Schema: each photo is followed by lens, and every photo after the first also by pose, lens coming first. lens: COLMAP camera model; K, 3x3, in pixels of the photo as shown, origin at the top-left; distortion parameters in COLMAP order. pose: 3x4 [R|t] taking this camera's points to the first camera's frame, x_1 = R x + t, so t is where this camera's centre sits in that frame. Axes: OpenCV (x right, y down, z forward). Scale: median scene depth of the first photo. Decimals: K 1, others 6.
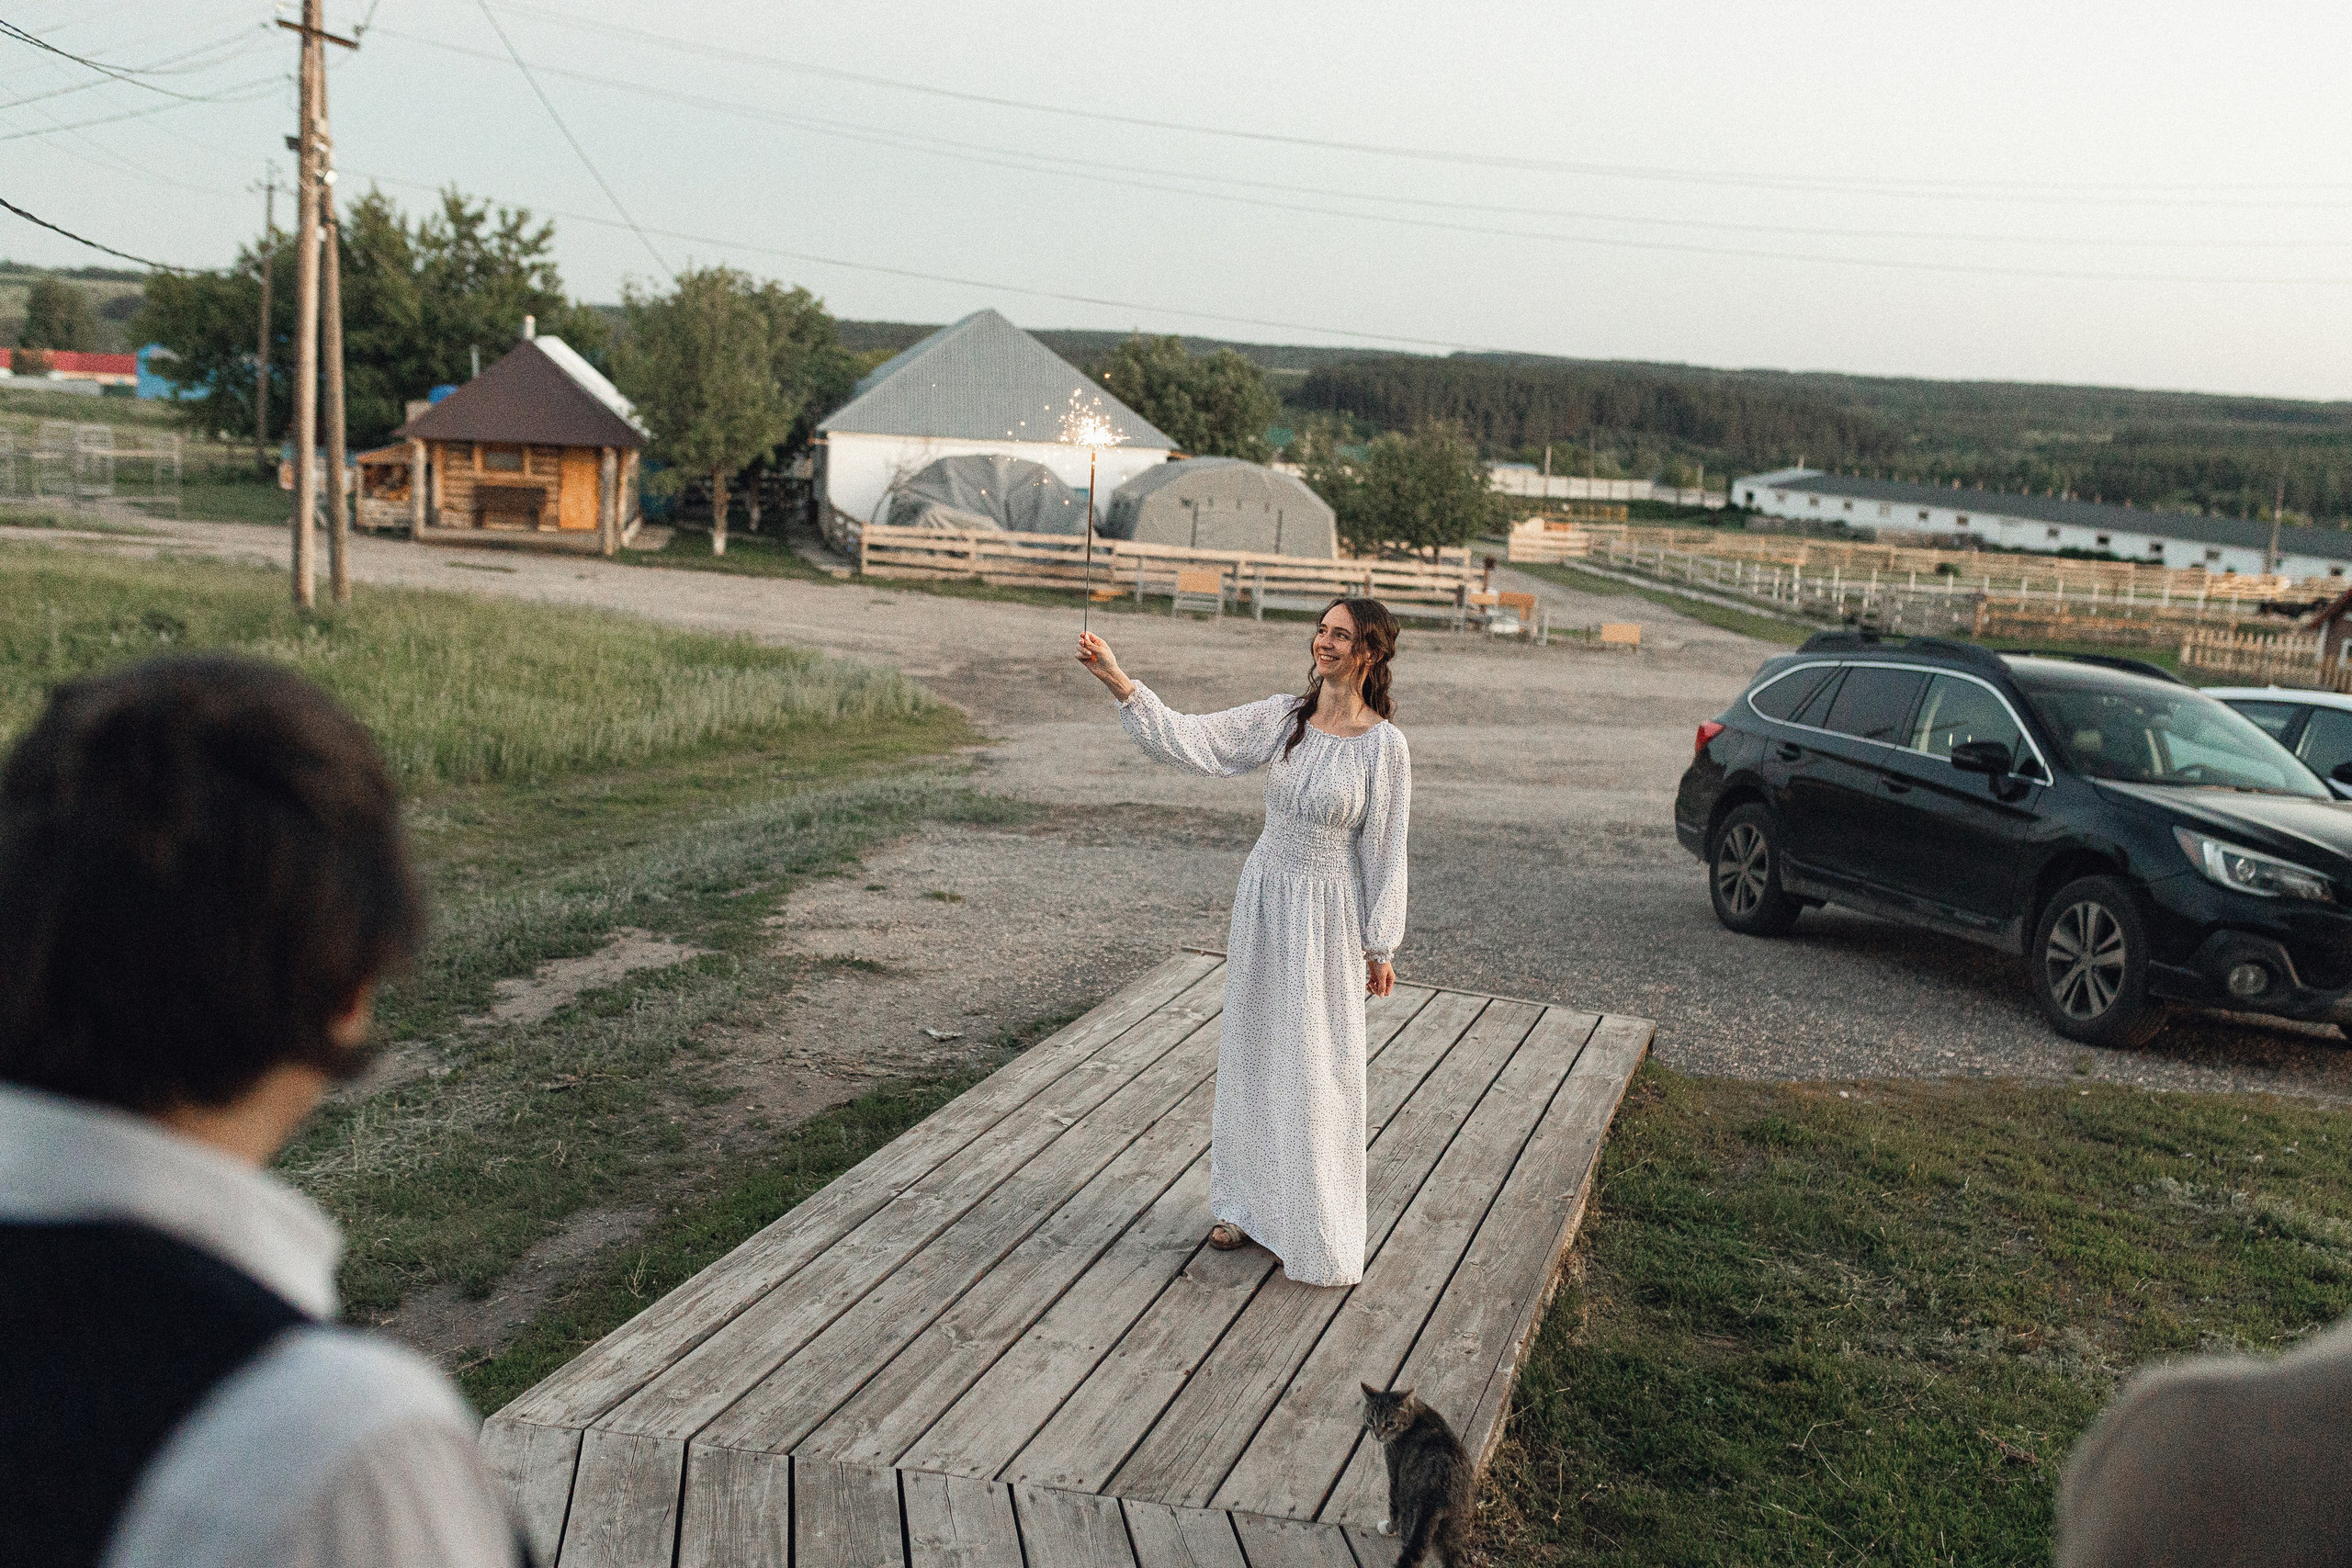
lens RADIAL K [[2240.7, 0, 1186.7], [0, 2240.7, 774.6], [0, 0, 1]] dist [0.000522, 0.011457]
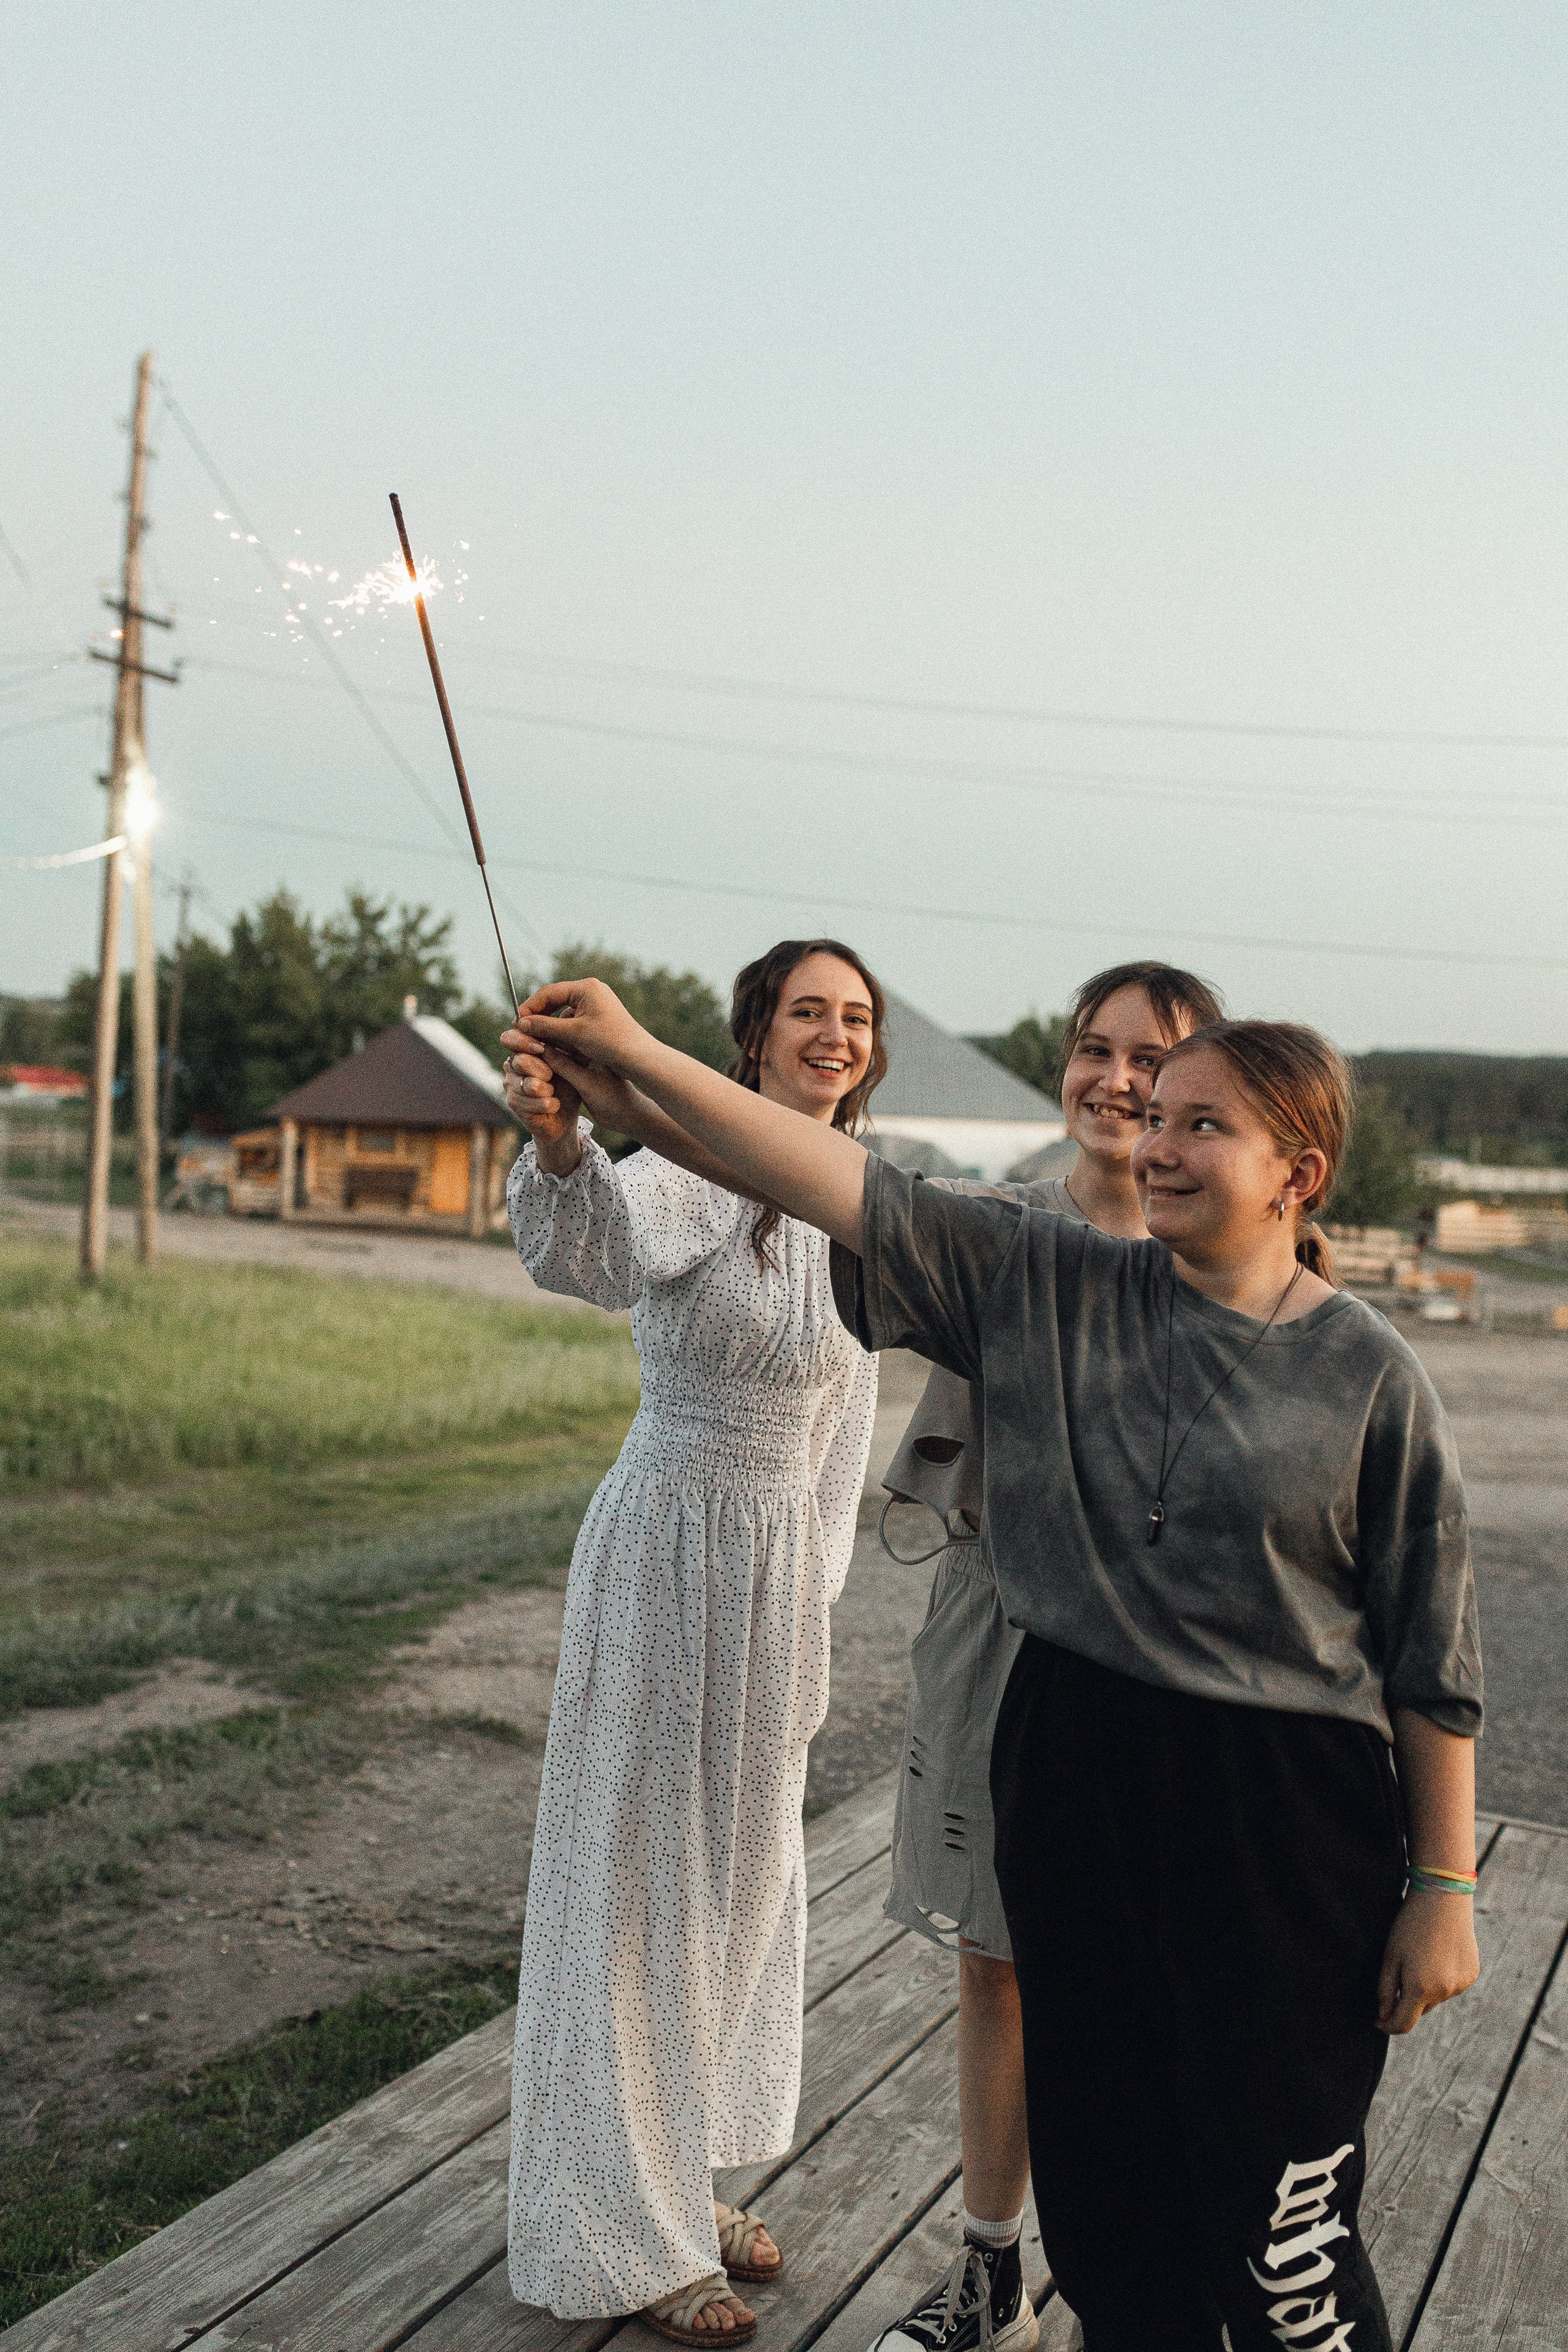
lens RADIAL K [[2228.1, 0, 789.8], [0, 2228.1, 1163.3], [0, 0, 1]] dist [0.003717, 0.003470]
pose [[0.990355, -0.011113, -0.138109, 0.013467], [-0.008331, 0.990199, -0.139416, 0.004952], [0.138304, 0.139221, 0.980556, 0.146378]]
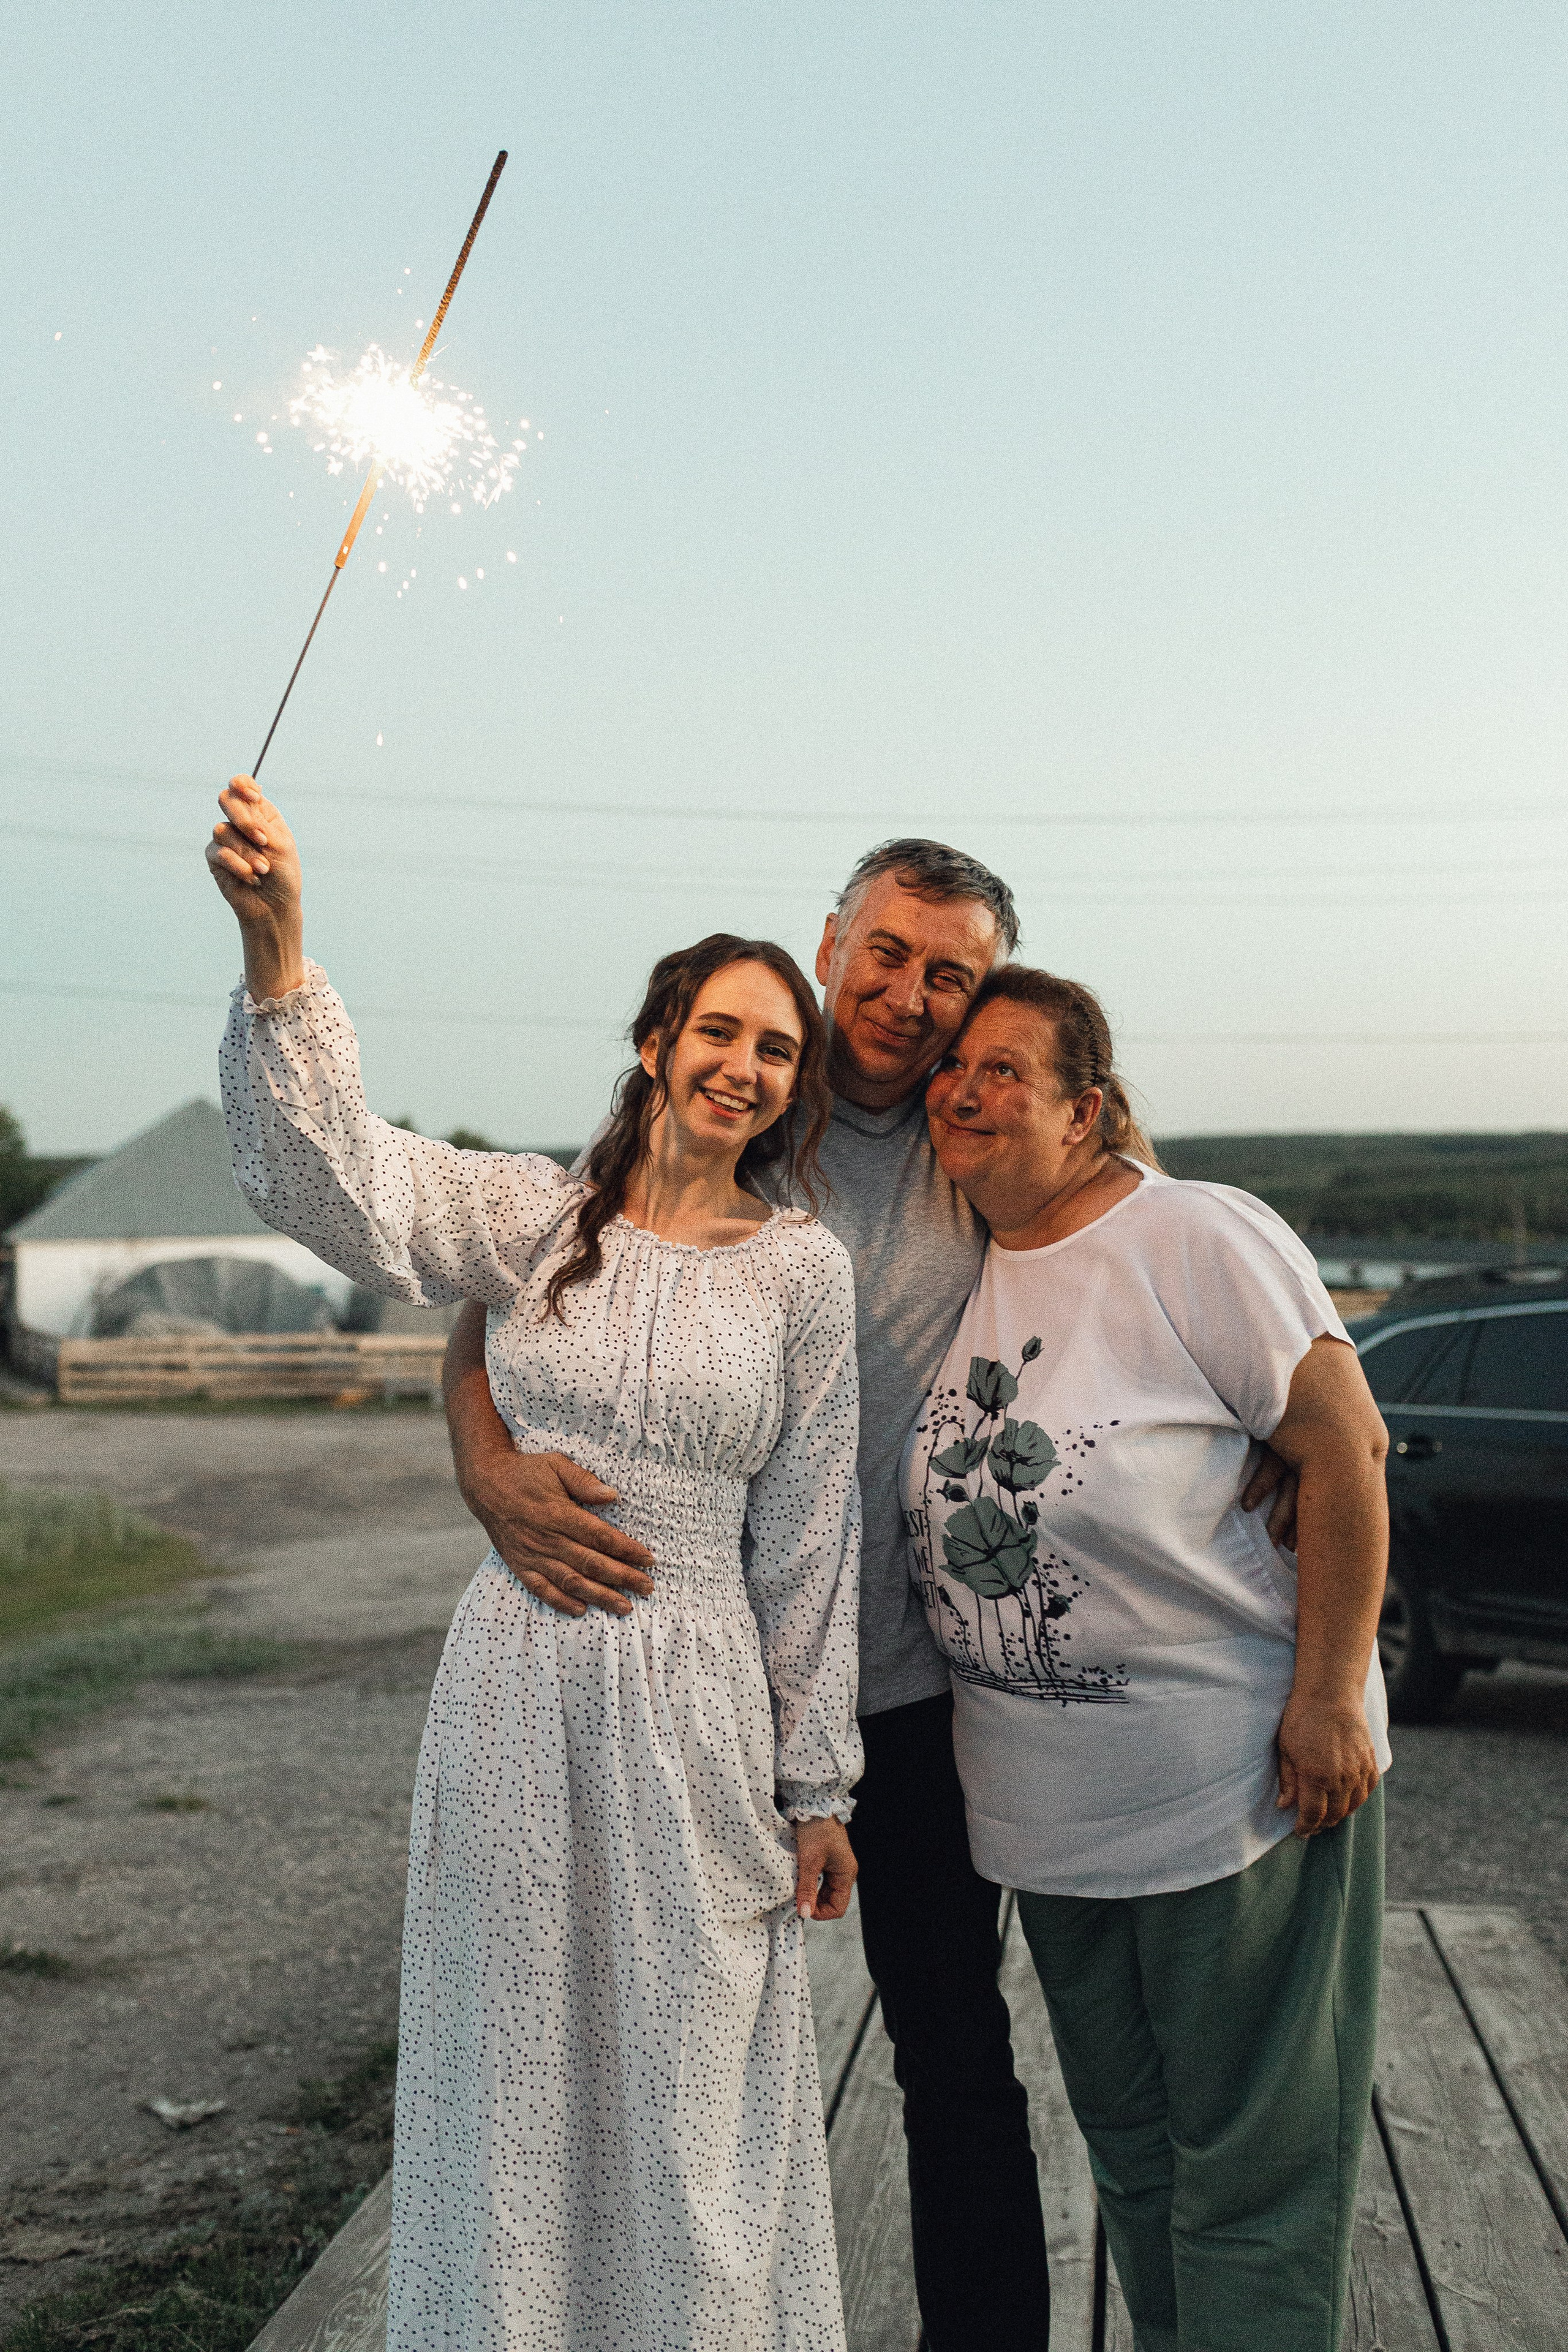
lens RADIAL K [[2308.8, 0, 756.8], [0, 2308.8, 1152.5], [0, 0, 1]] dist [0.003276, 0.004777]
pose [[0.985992, -0.071791, 0.150554, -0.016906], [0.098616, 0.978882, -0.179065, 0.004445], [-0.134520, 0.191404, 0.972250, 0.164128]]
